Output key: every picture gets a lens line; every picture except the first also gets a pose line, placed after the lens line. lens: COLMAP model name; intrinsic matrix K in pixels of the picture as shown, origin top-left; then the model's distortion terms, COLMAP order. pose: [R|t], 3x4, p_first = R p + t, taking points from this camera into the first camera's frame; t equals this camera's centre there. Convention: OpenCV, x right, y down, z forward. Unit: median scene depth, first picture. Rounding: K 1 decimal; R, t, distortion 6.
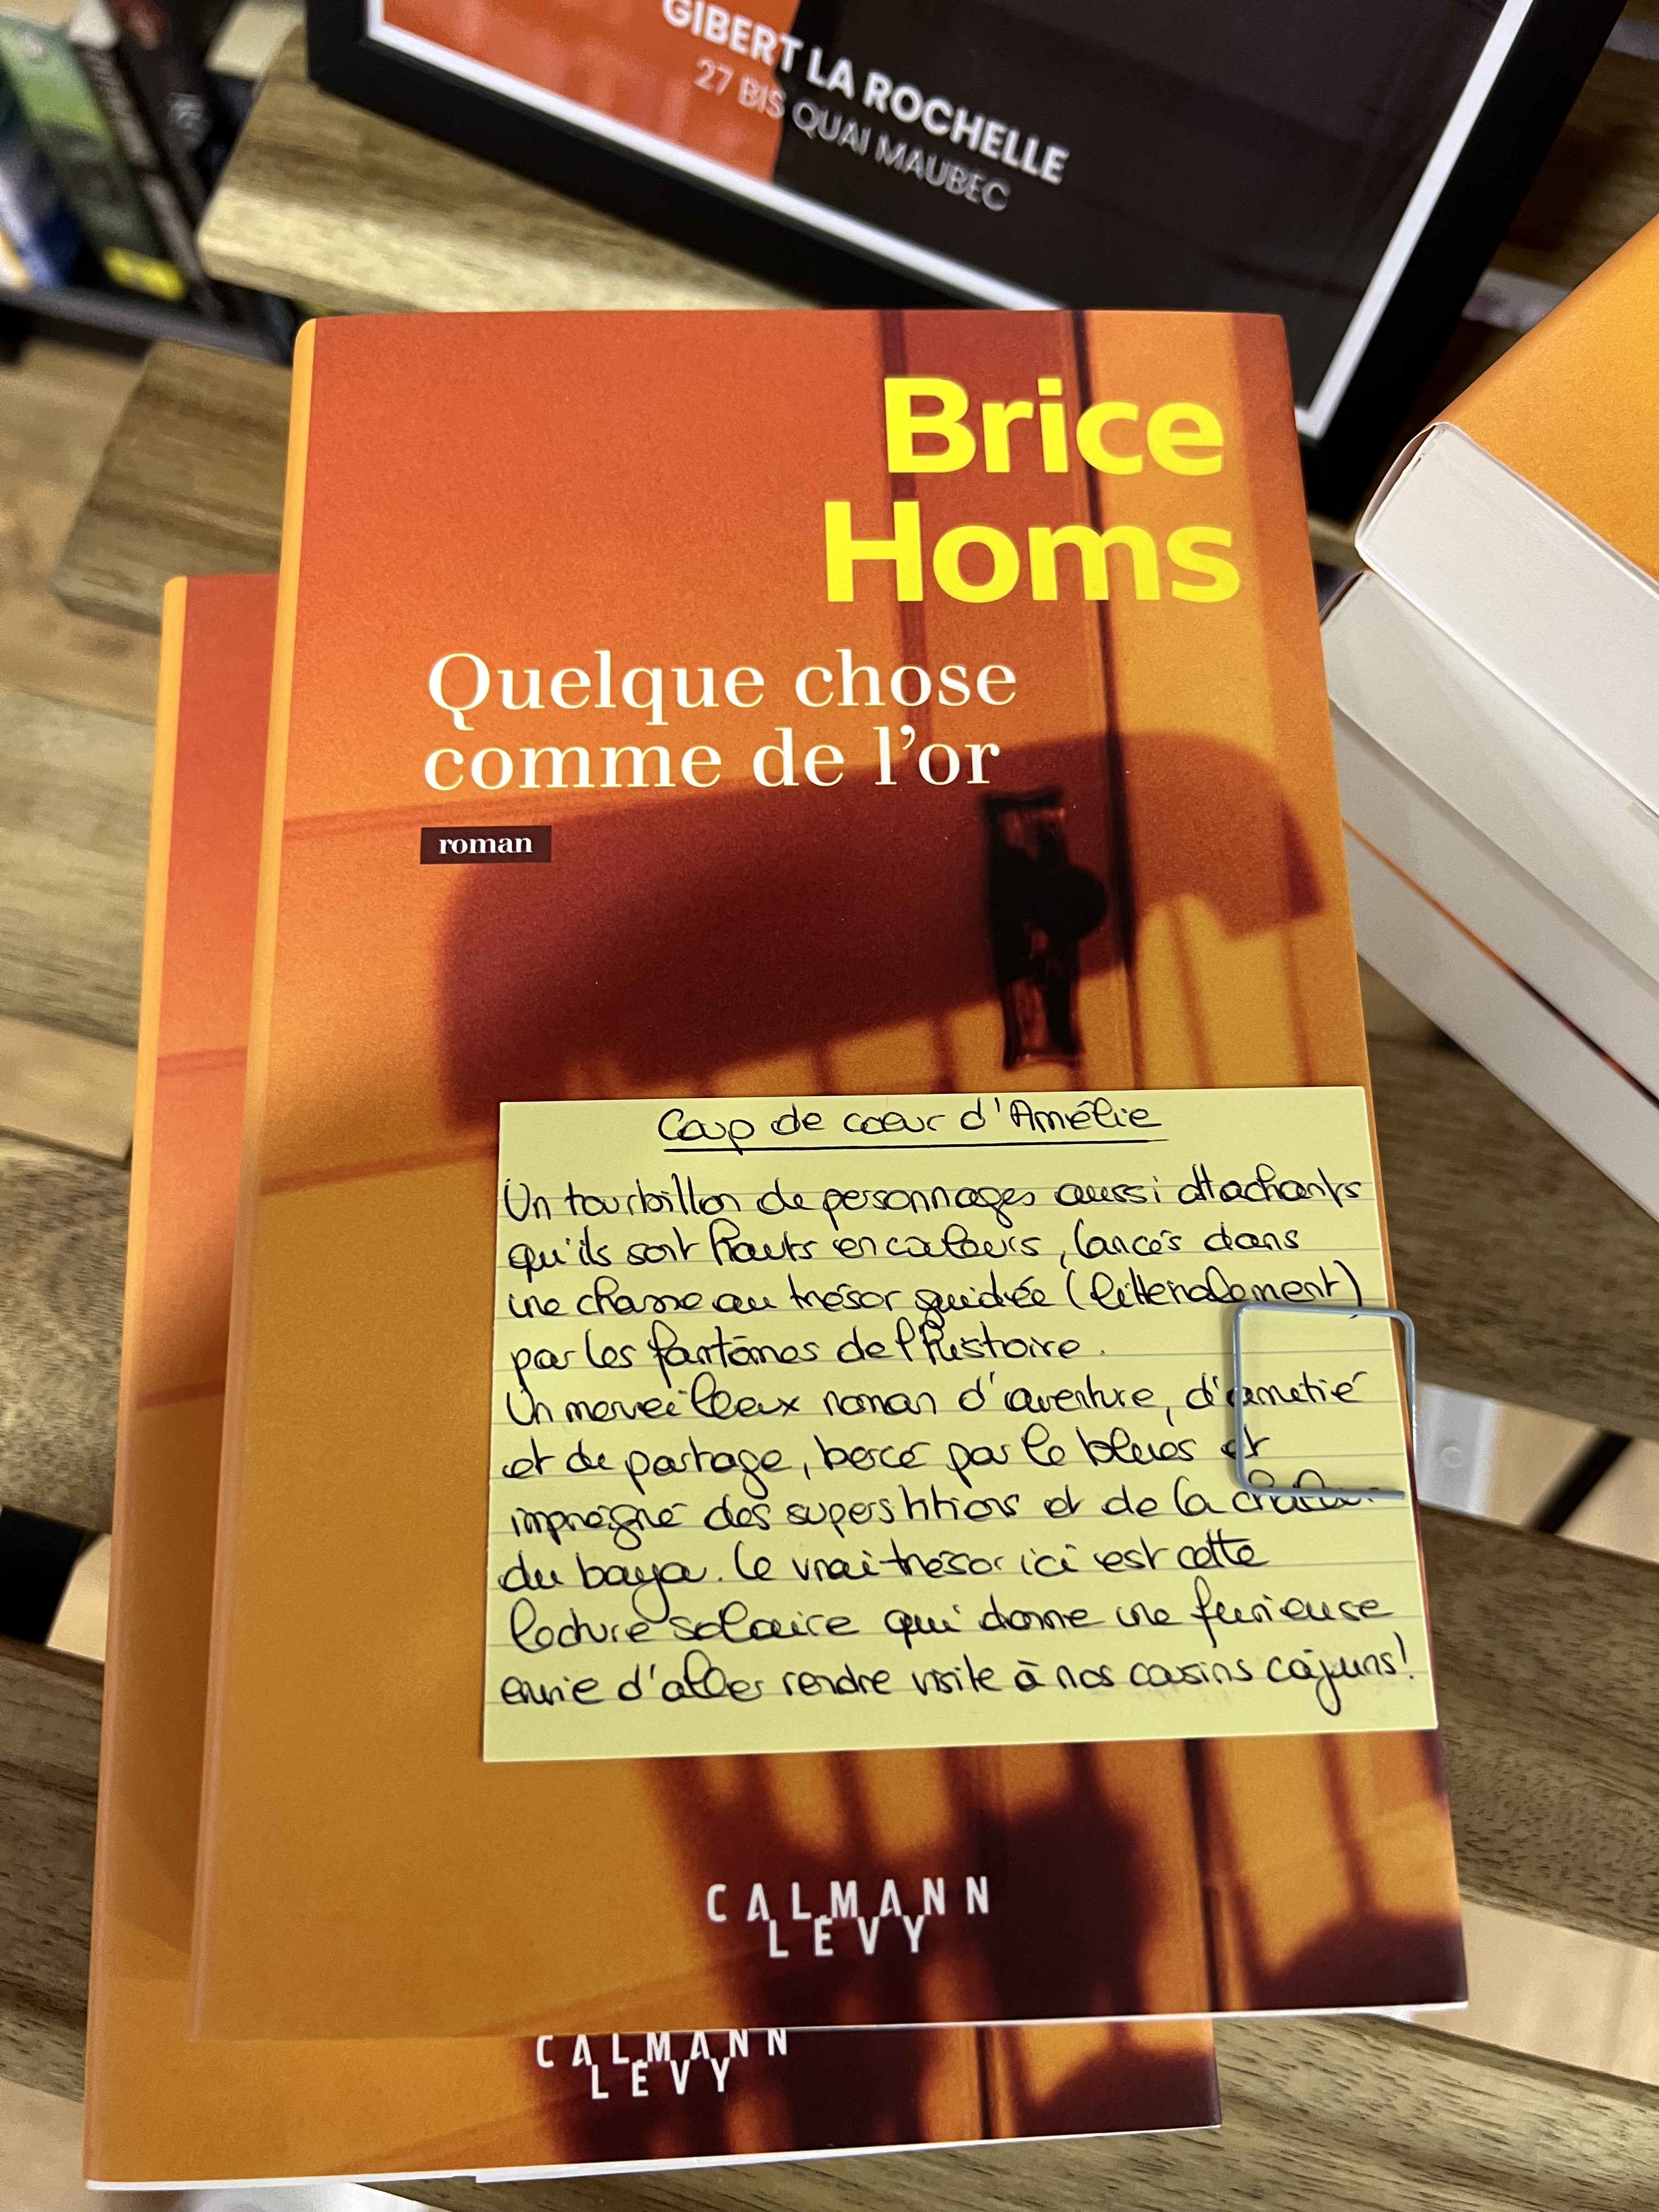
lens RADIAL K [[1656.2, 0, 836.0], [0, 1656.2, 1113.8], [0, 0, 1]] dist [0.038110, -0.044558]
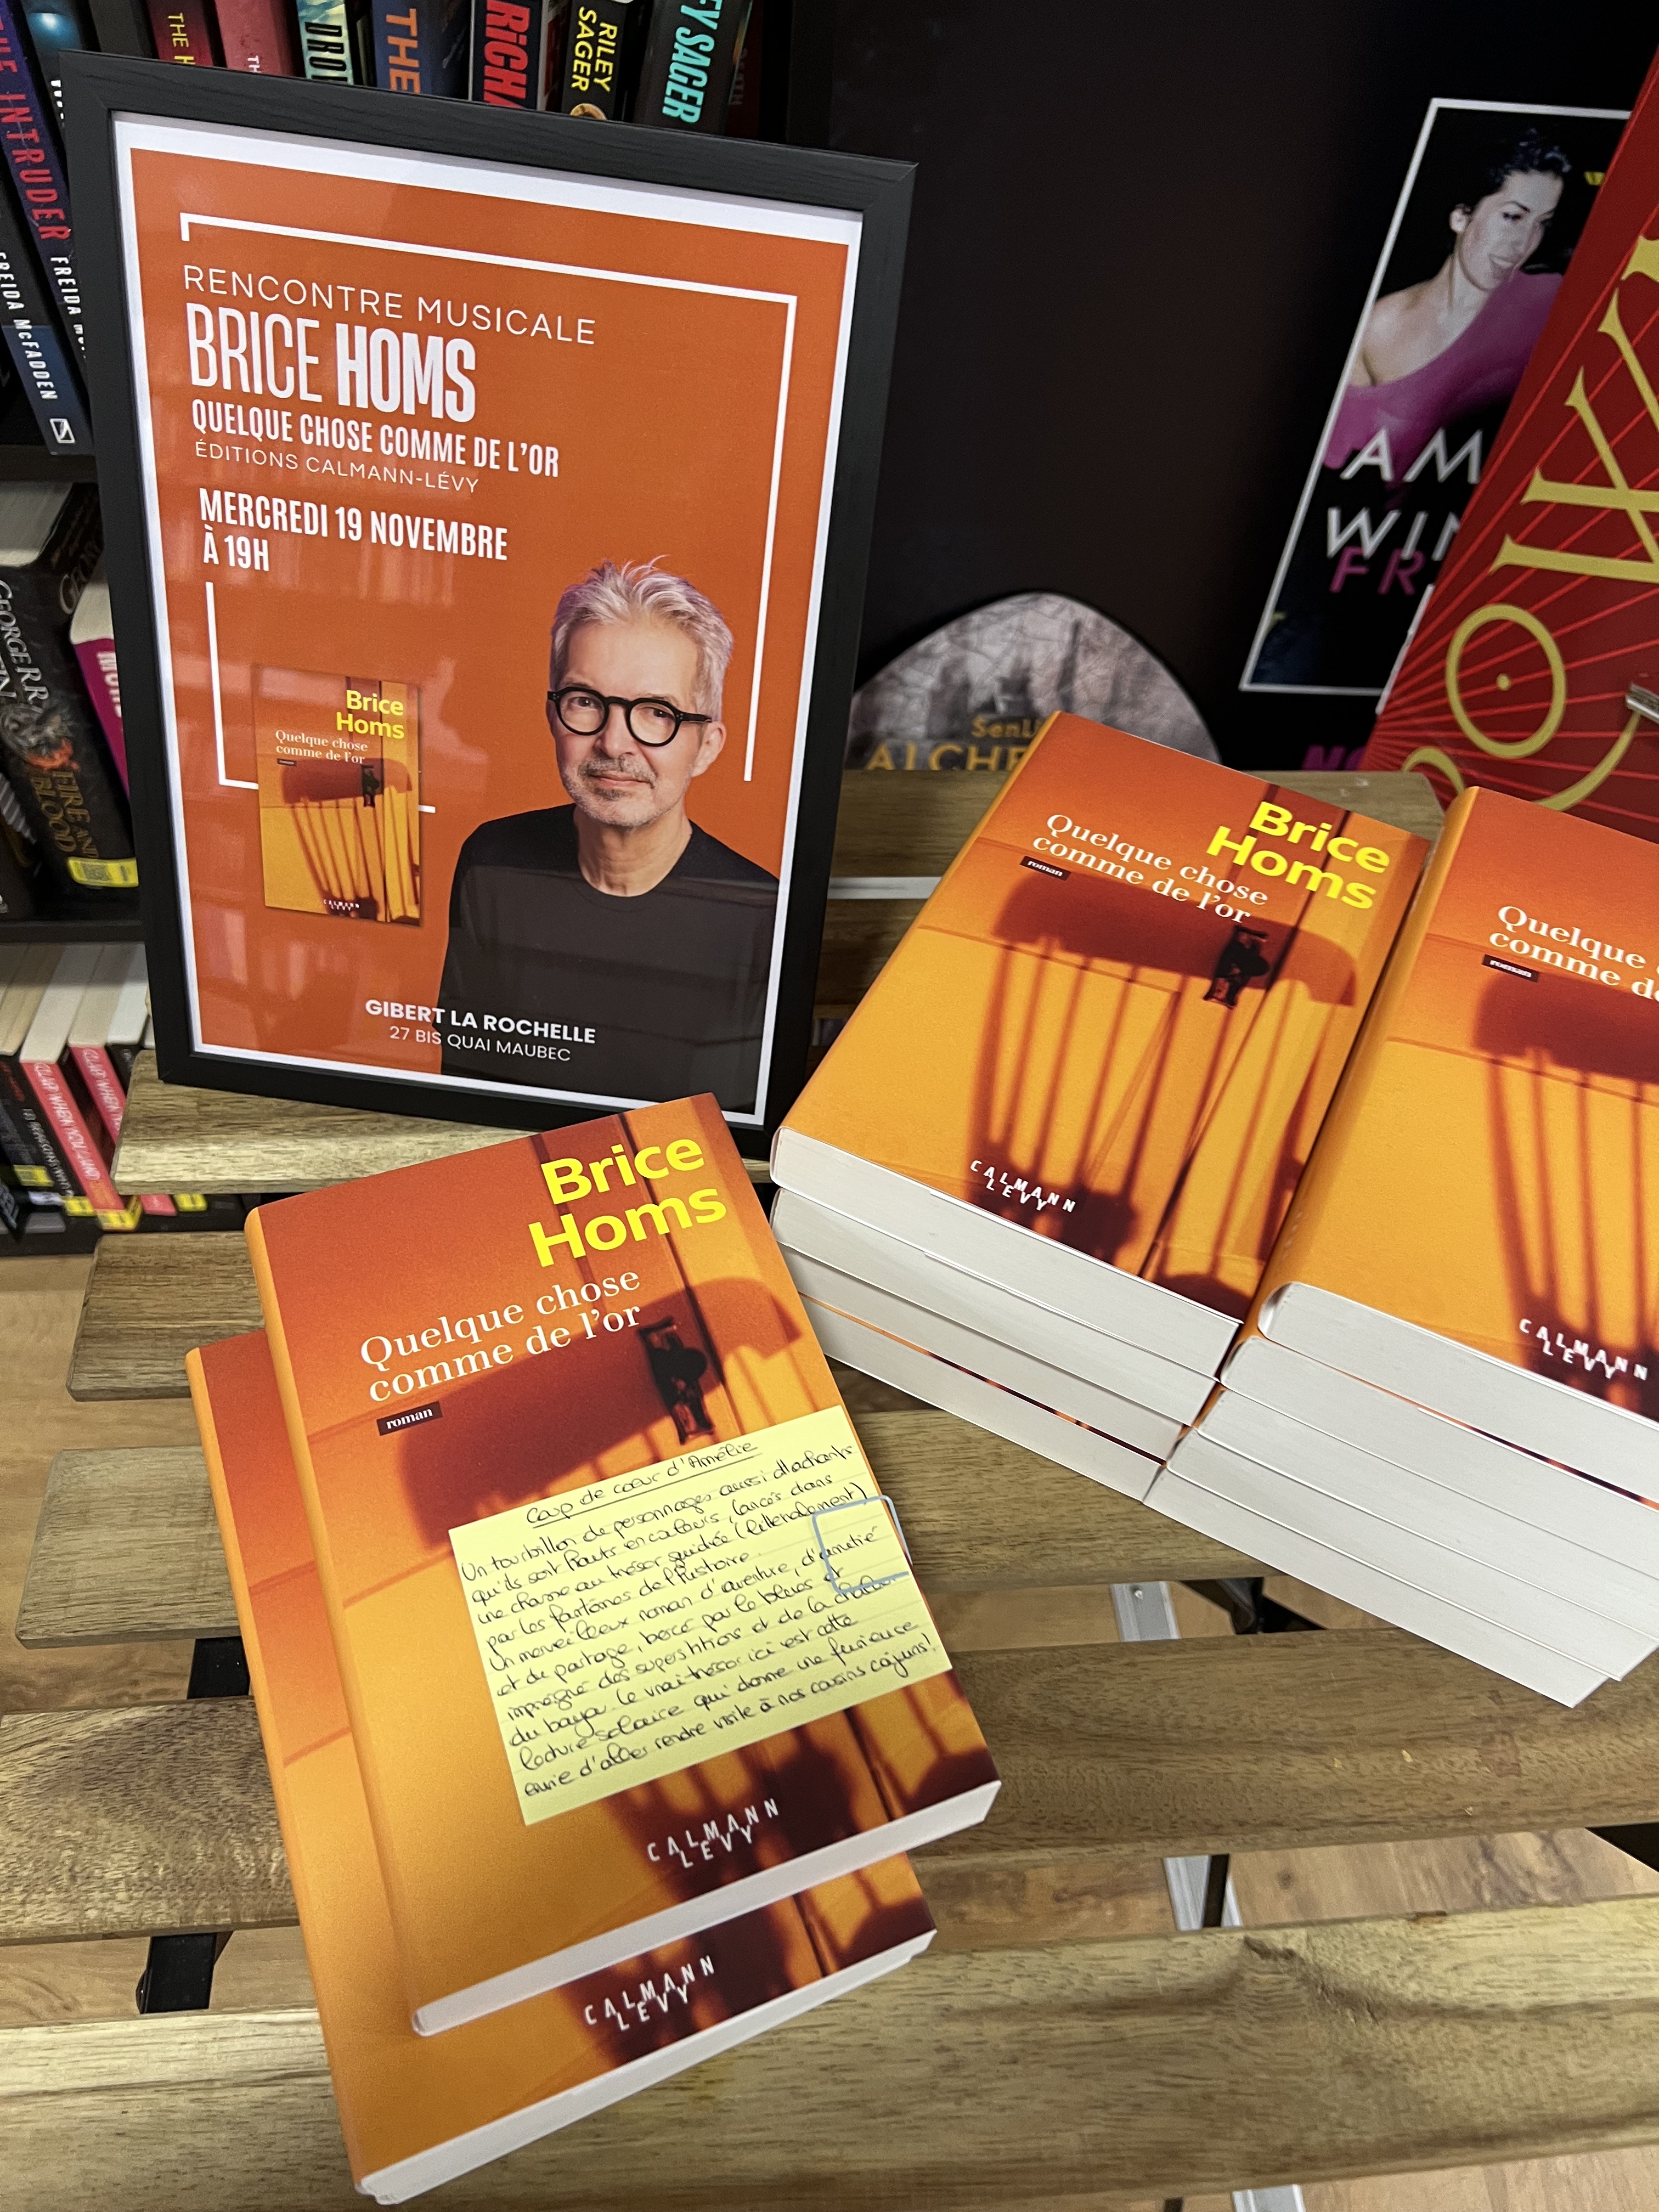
lens RADIAL K [[1656.2, 0, 833.4], [0, 1656.2, 1101.1], [0, 0, 1]] dist [0.038110, -0.044558]
pose [[0.942538, -0.239952, 0.232476, -0.102205], [0.310242, 0.886821, -0.342489, 0.368817], [-0.123984, 0.394933, 0.910305, -1.131473]]
